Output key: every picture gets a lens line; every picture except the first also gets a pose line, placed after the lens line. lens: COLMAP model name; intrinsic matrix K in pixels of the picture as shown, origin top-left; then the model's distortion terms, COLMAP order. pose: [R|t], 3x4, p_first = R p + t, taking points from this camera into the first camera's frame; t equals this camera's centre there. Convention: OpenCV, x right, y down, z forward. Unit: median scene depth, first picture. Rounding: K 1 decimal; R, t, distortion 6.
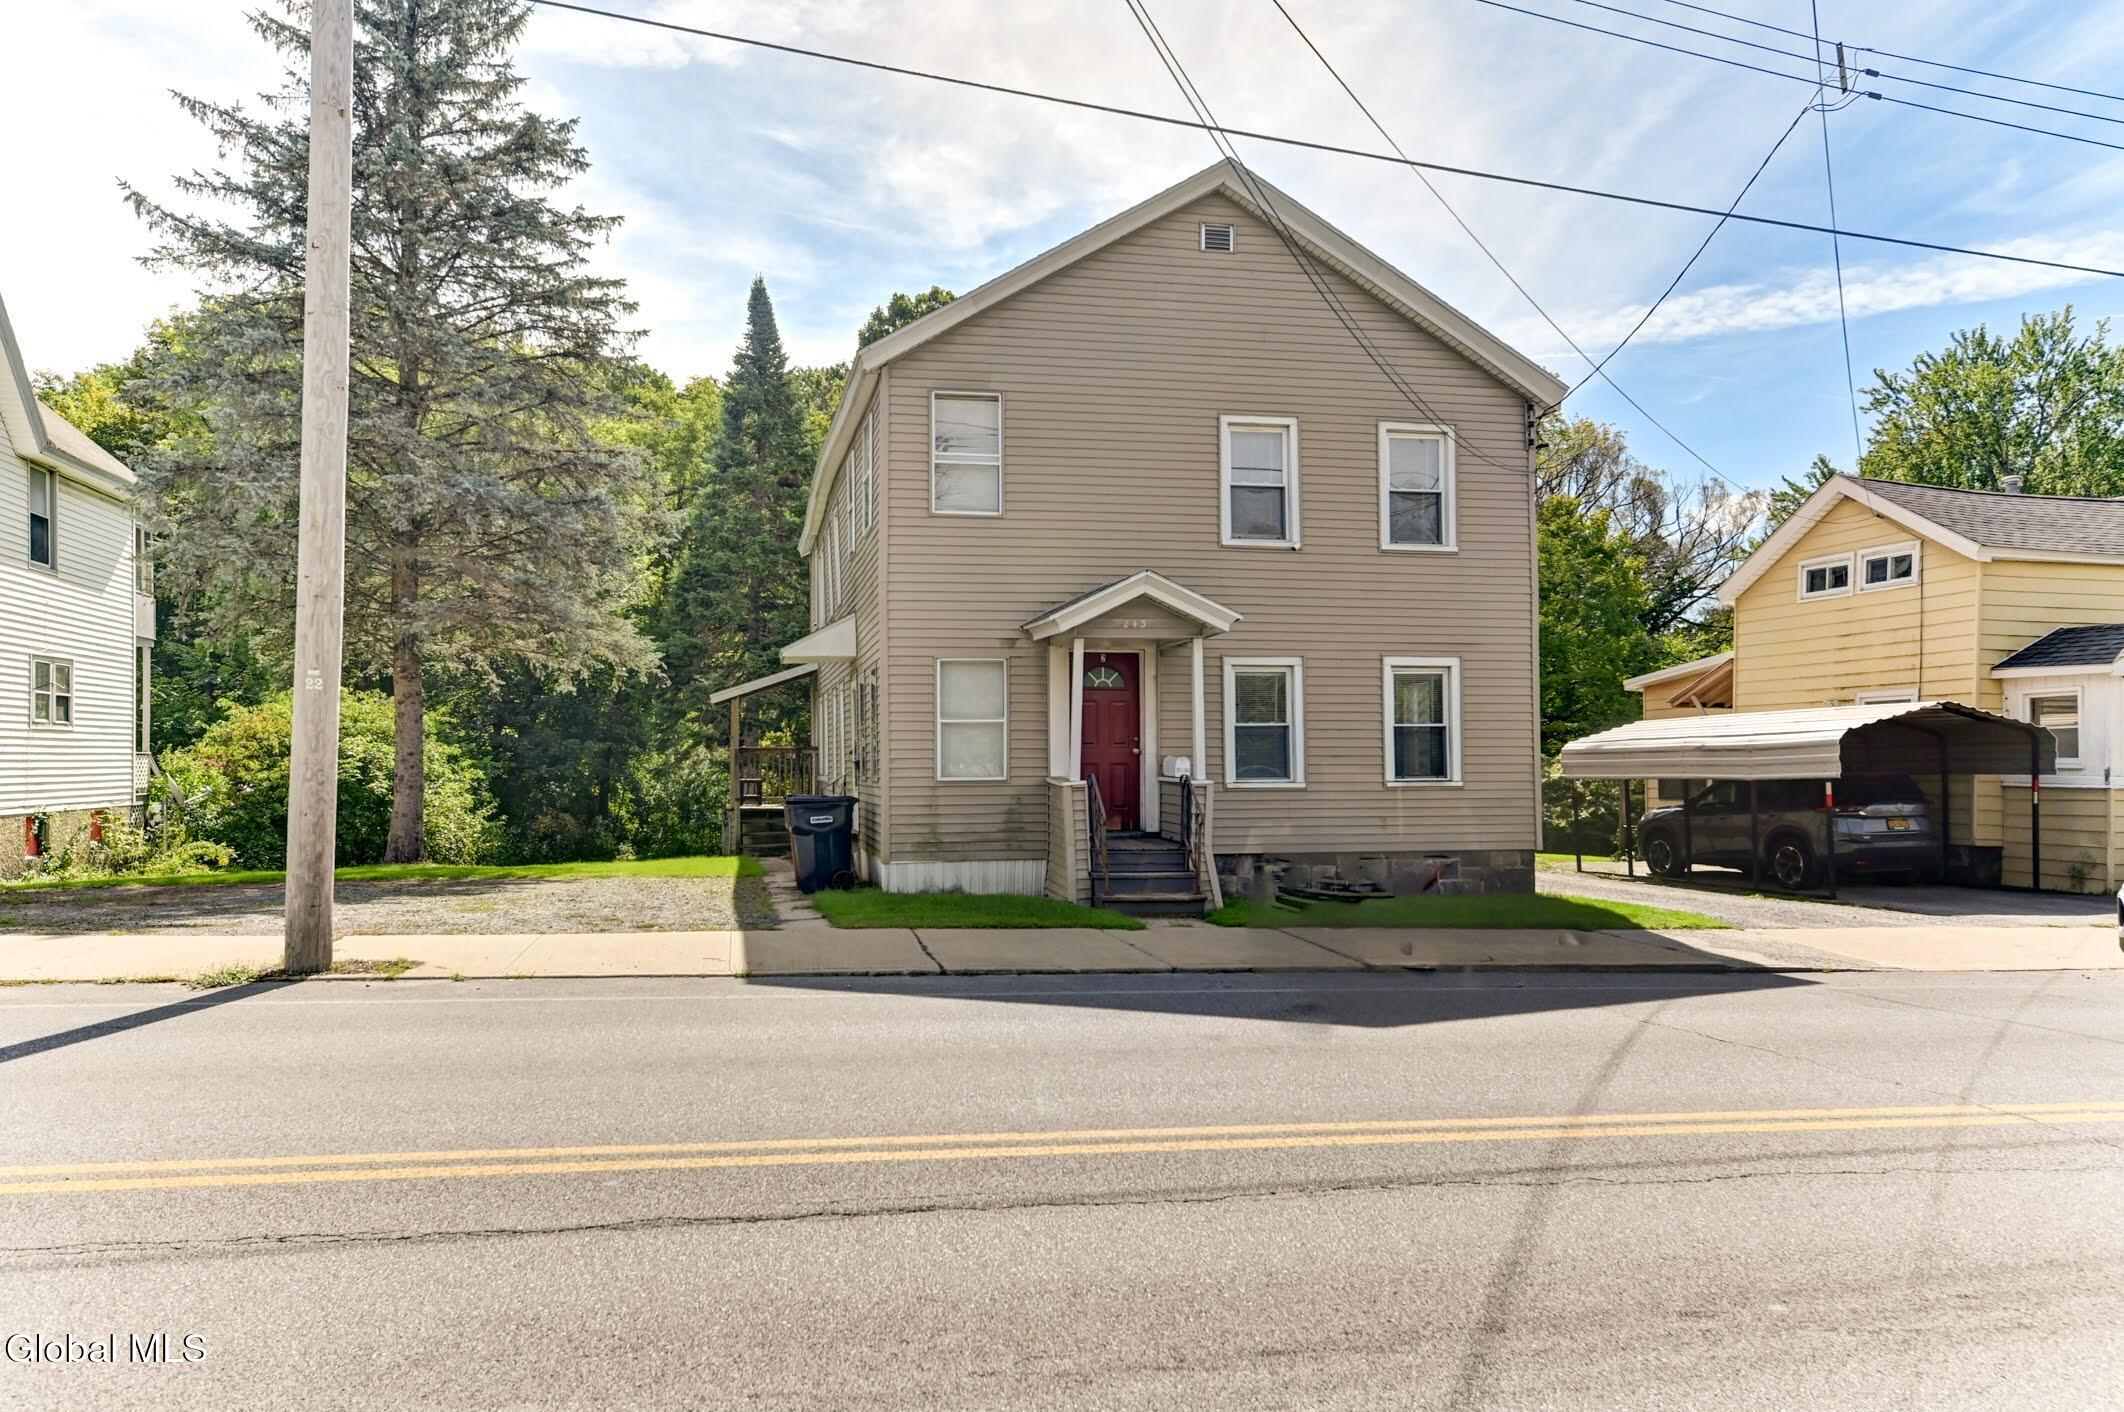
lens RADIAL K [[1471.8, 0, 966.9], [0, 1471.8, 740.0], [0, 0, 1]] dist [0.005627, 0.005100]
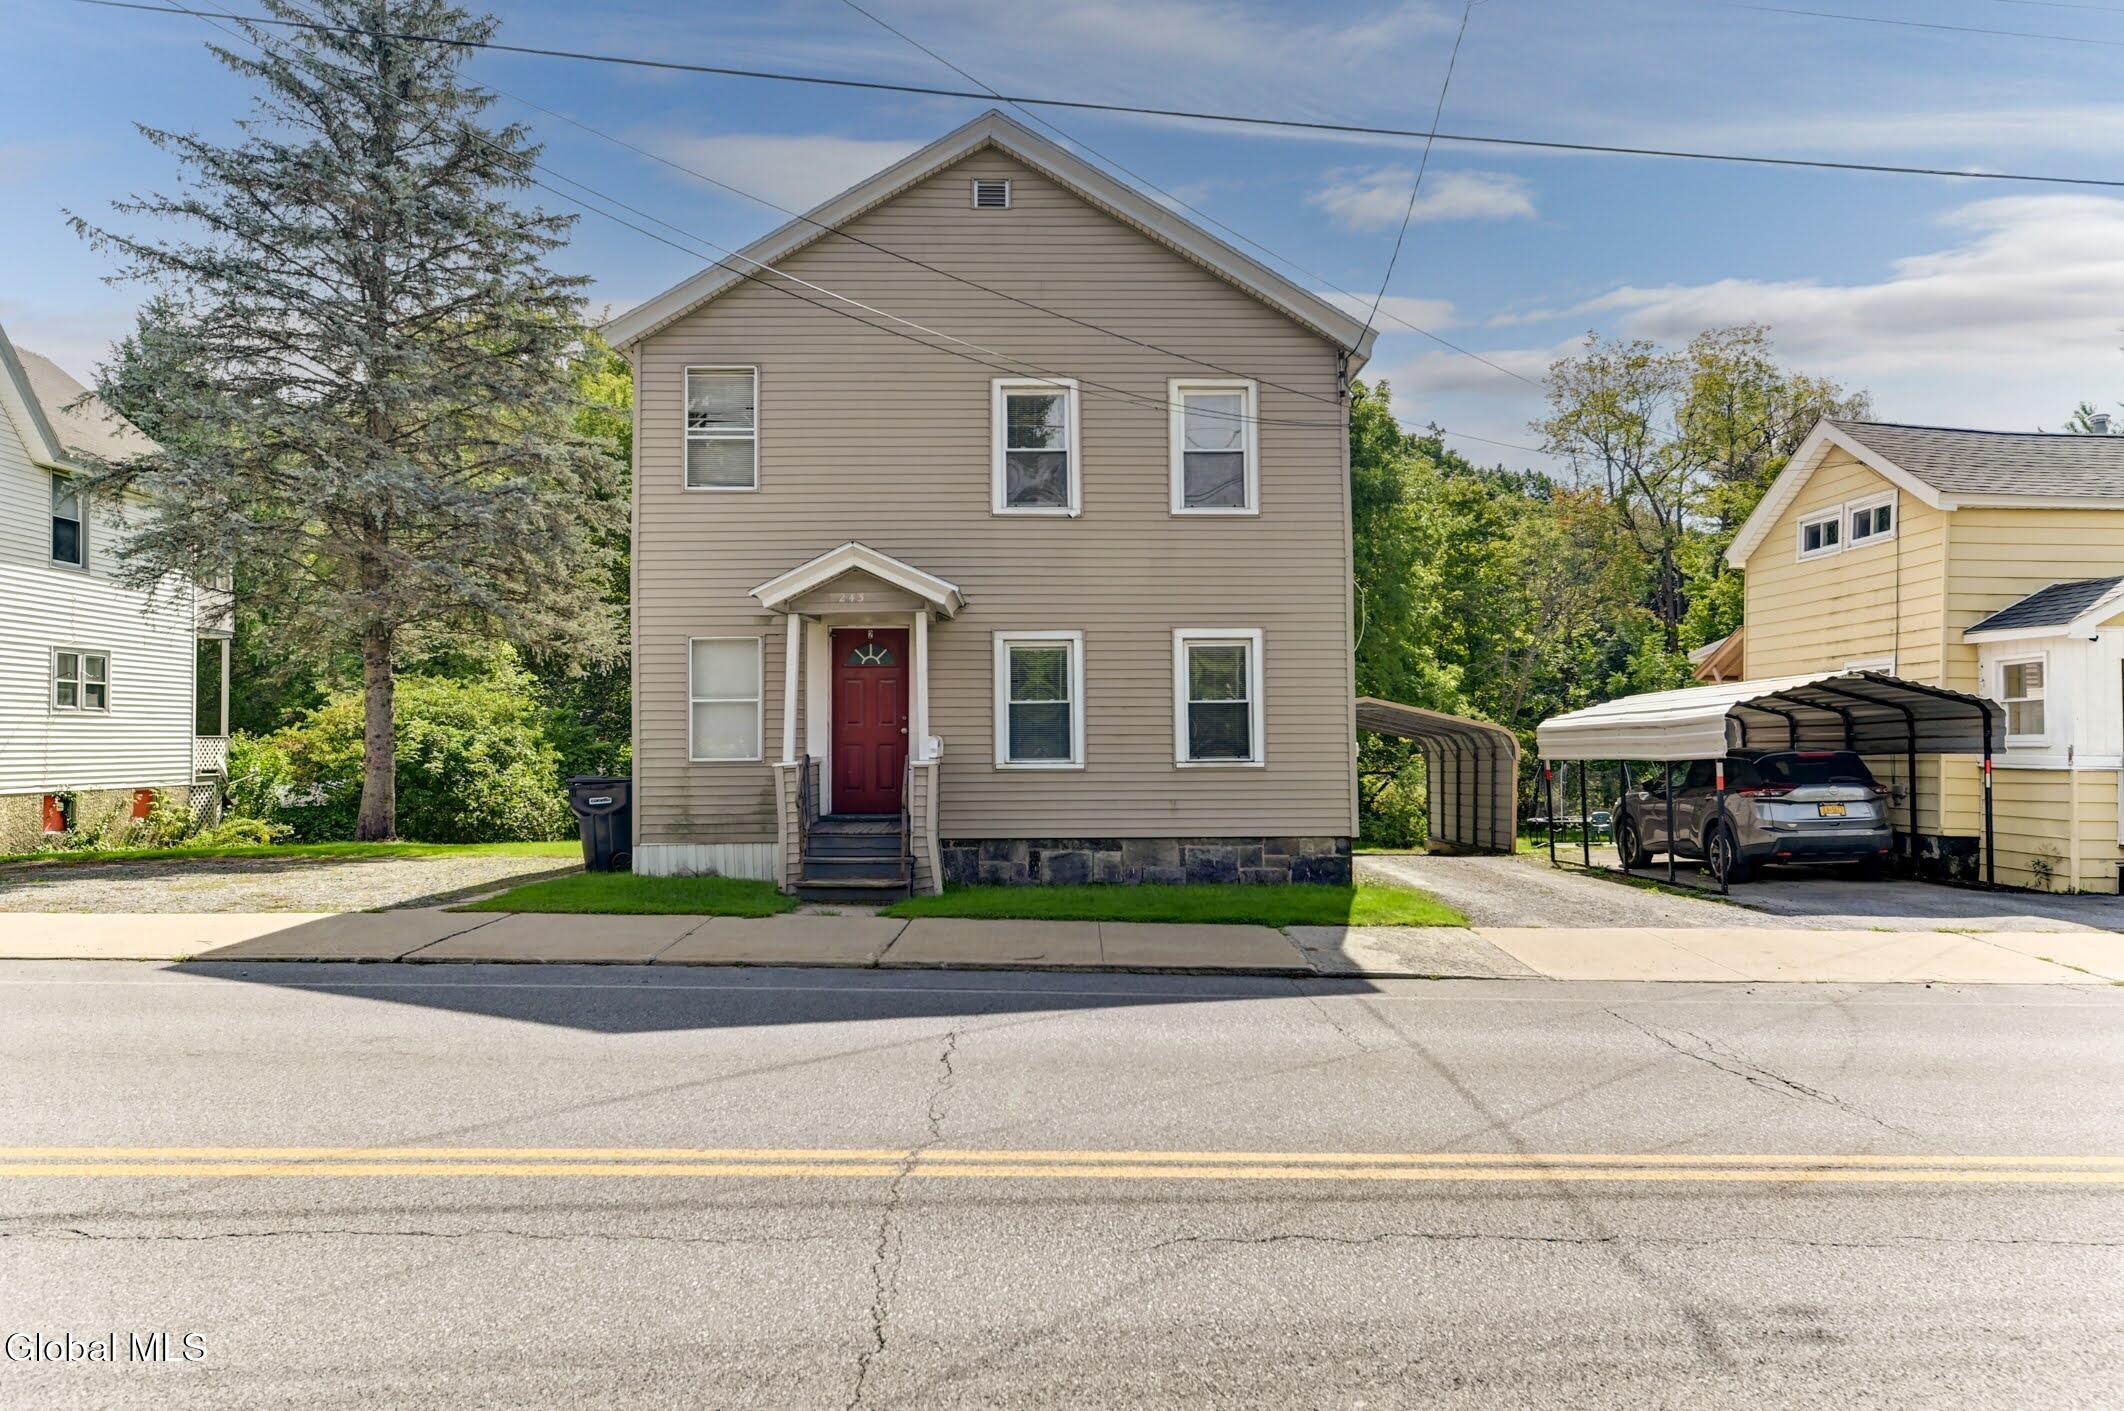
lens RADIAL K [[1441.5, 0, 1062.0], [0, 1441.5, 705.5], [0, 0, 1]] dist [0.003633, 0.005458]
pose [[0.987226, -0.006700, -0.159188, 0.353985], [0.004855, 0.999916, -0.011977, 0.002828], [0.159255, 0.011051, 0.987176, 0.084156]]
